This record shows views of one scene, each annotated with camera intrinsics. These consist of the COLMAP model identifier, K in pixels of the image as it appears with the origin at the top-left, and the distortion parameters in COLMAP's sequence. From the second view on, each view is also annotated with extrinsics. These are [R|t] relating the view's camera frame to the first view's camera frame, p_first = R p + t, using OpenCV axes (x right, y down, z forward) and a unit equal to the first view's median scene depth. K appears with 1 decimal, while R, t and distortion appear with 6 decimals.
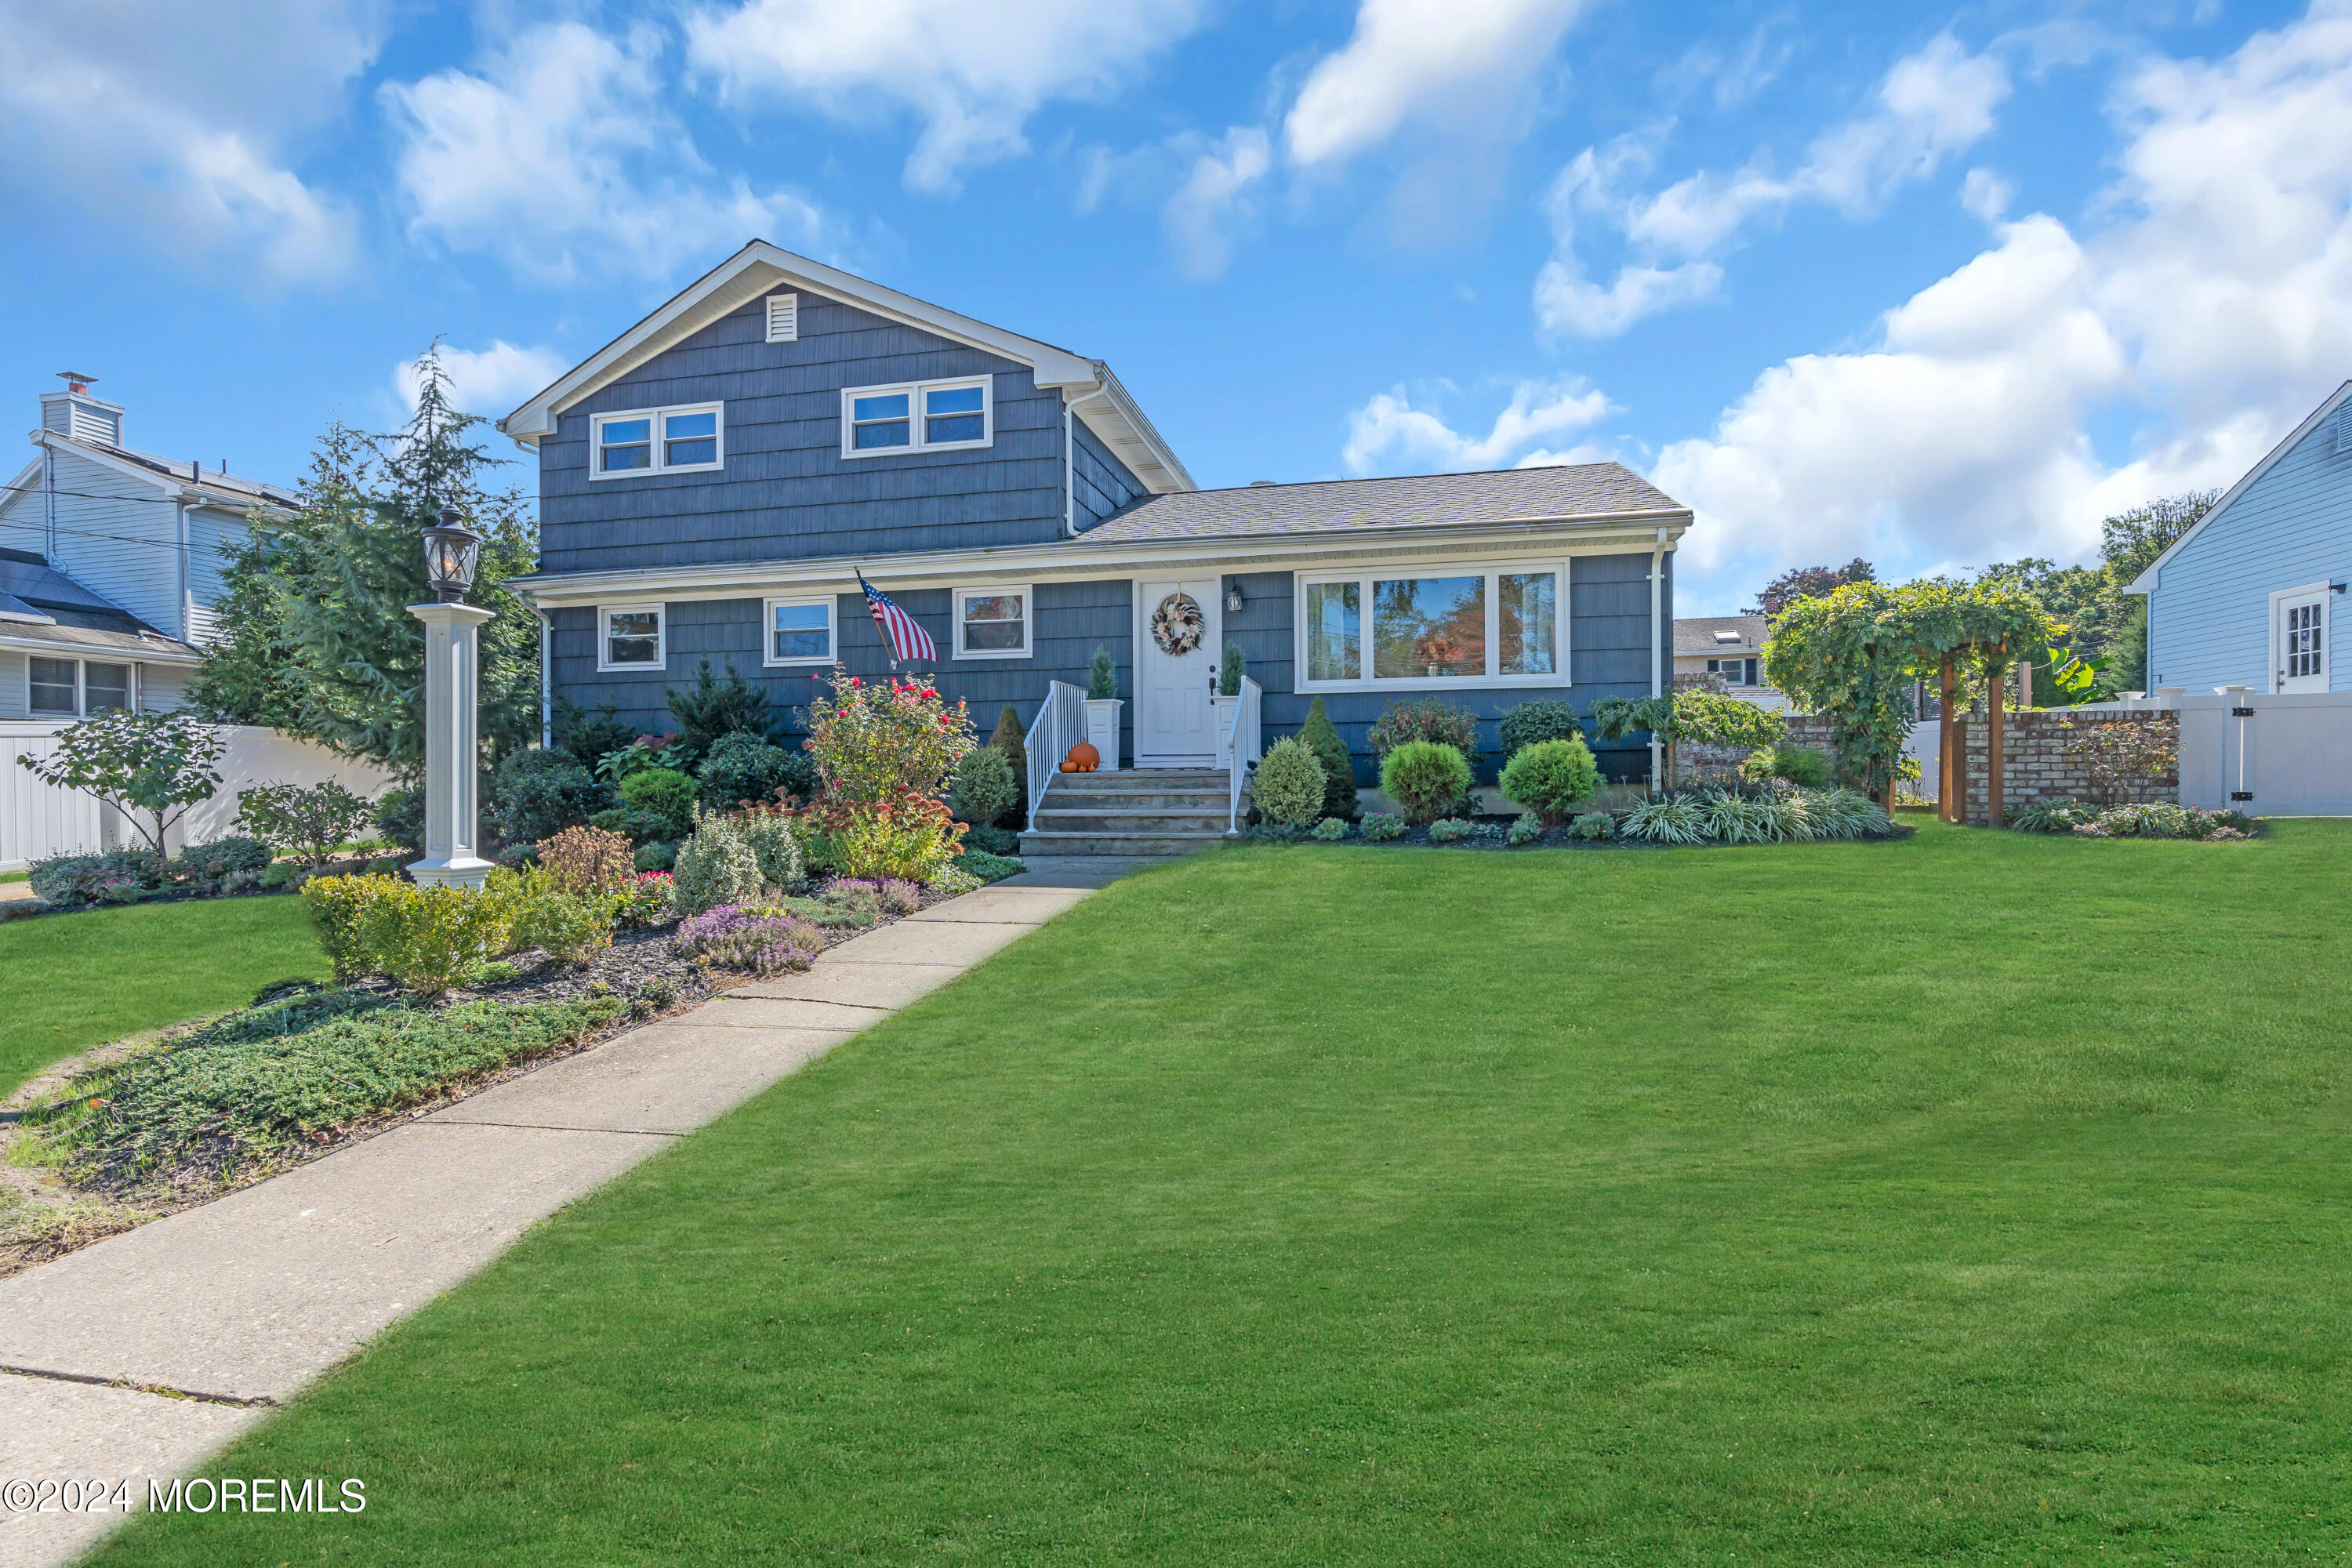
lens RADIAL K [[1080.7, 0, 1182.6], [0, 1080.7, 781.4], [0, 0, 1]] dist [-0.001460, 0.000779]
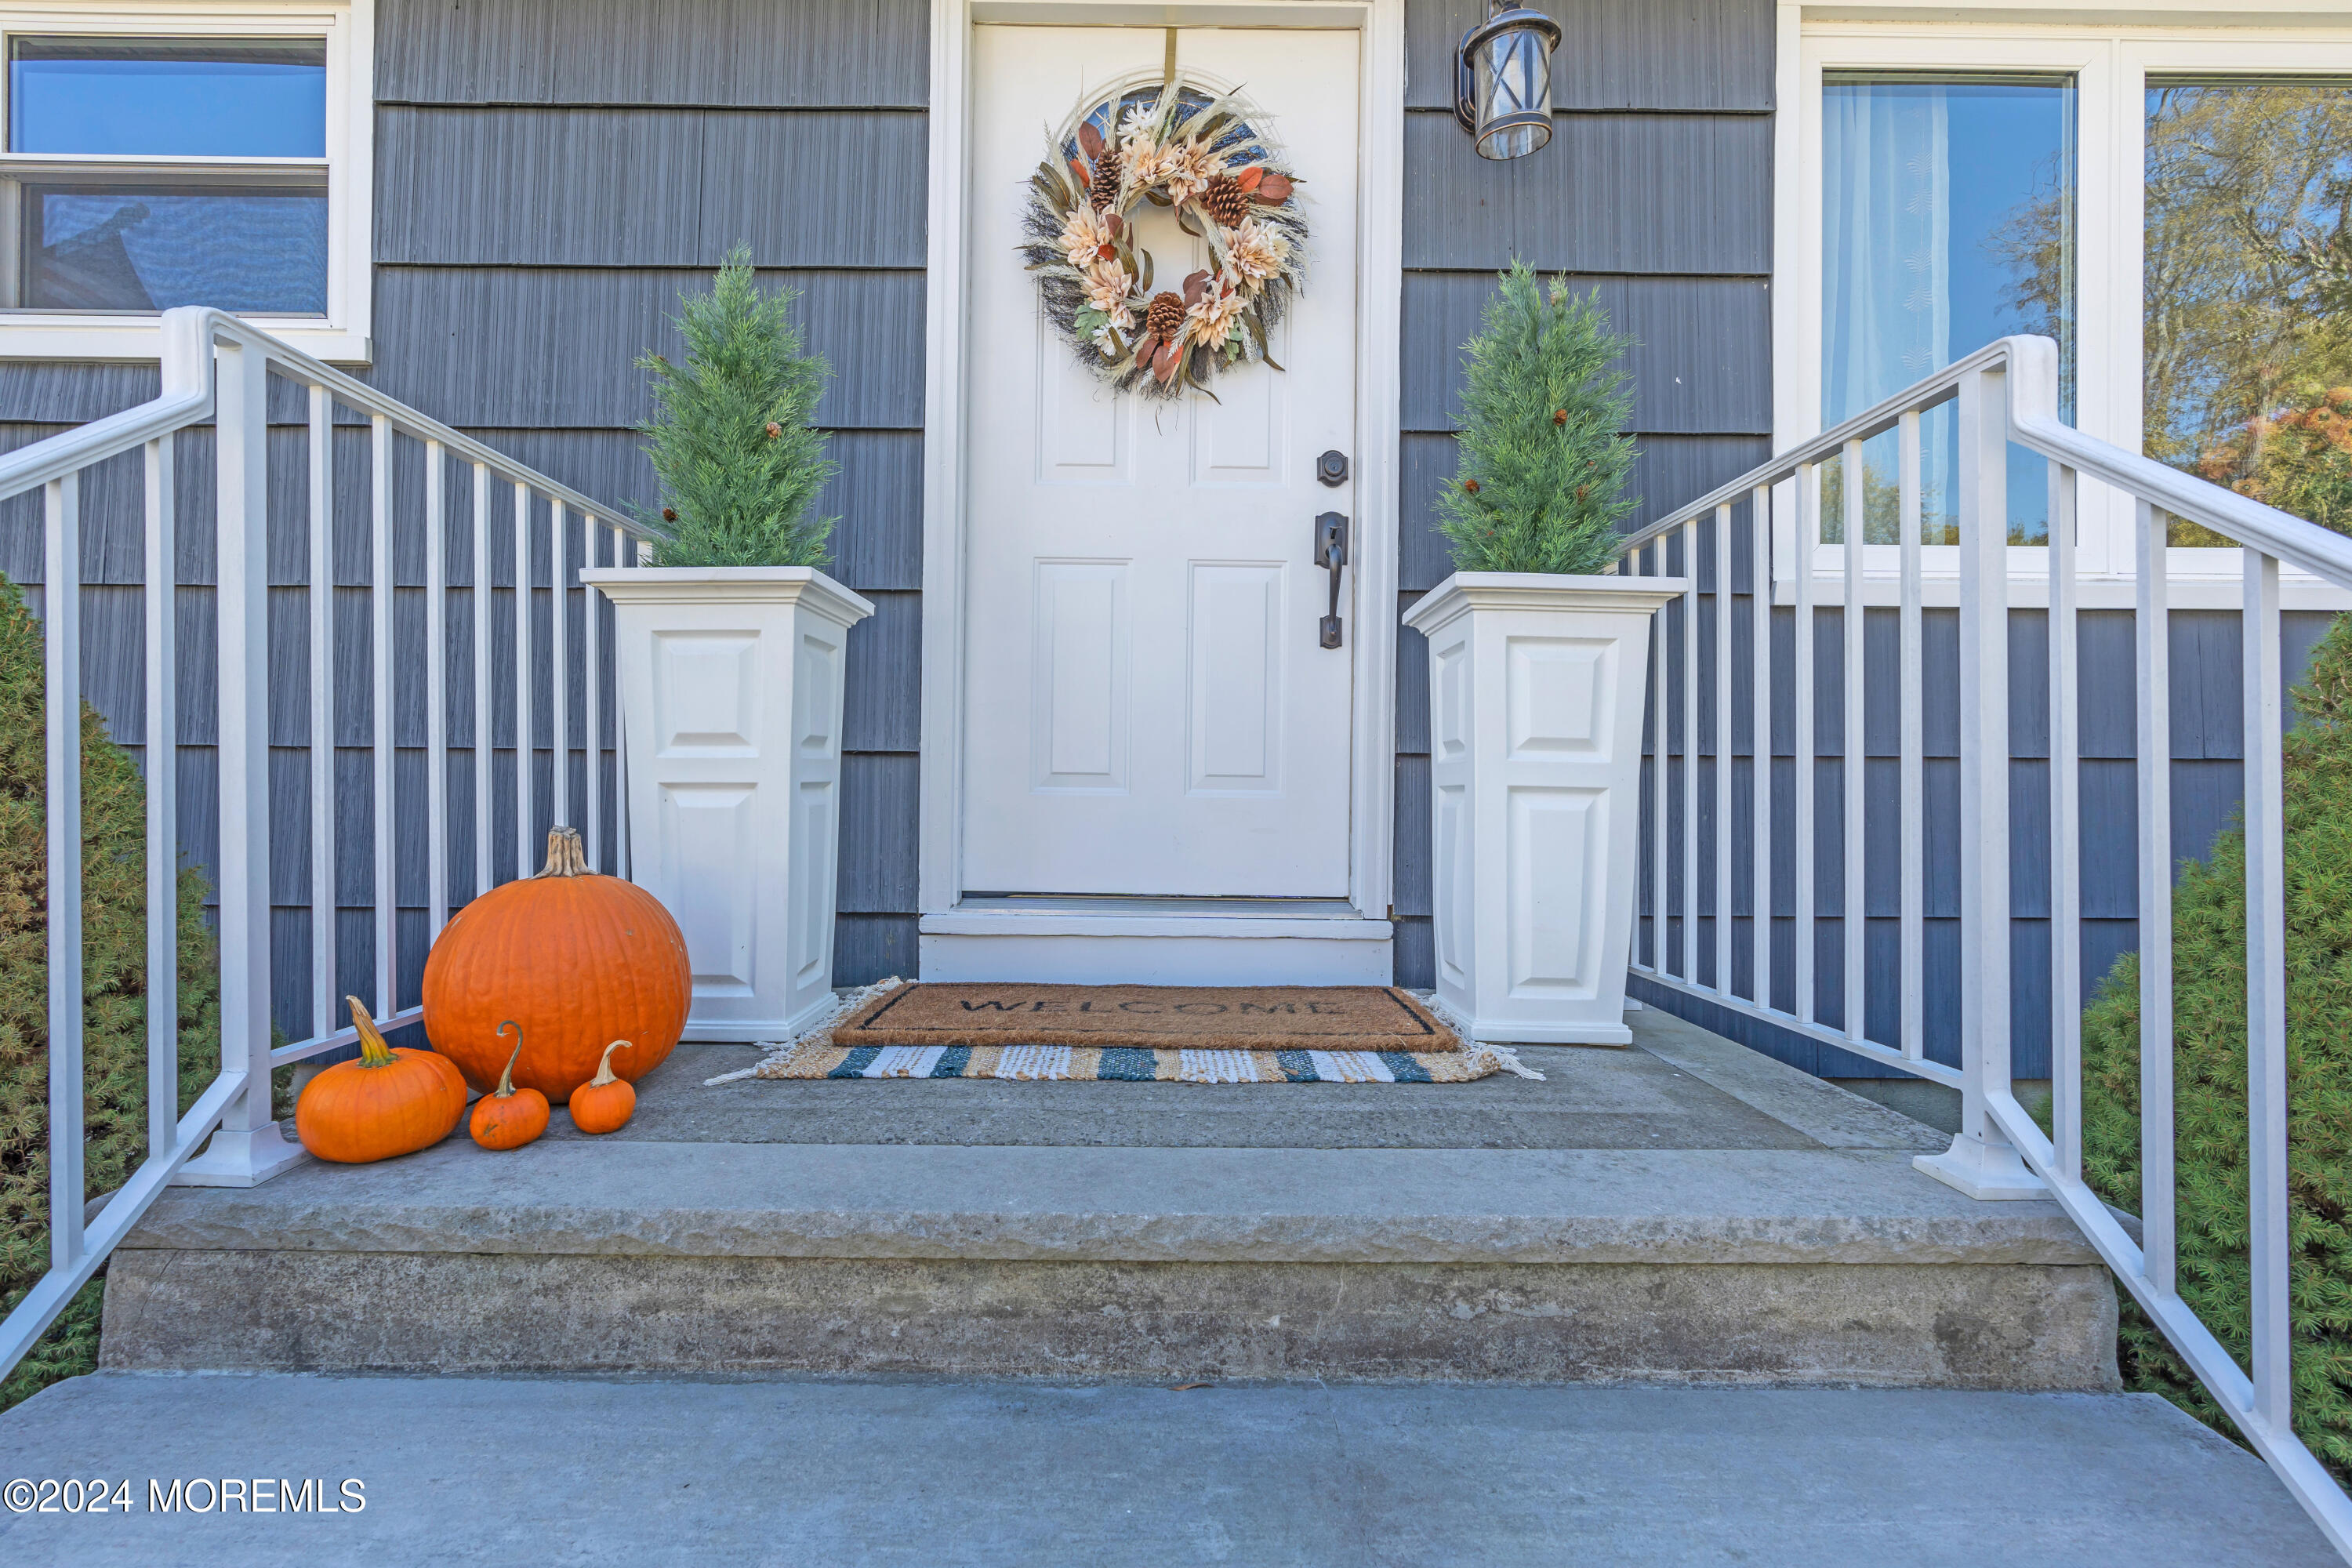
lens RADIAL K [[1107.0, 0, 1174.9], [0, 1107.0, 785.1], [0, 0, 1]] dist [-0.009579, -0.000151]
pose [[0.974735, 0.019999, 0.222469, -0.043836], [-0.022335, 0.999719, 0.007989, -0.045217], [-0.222247, -0.012756, 0.974907, 0.777701]]
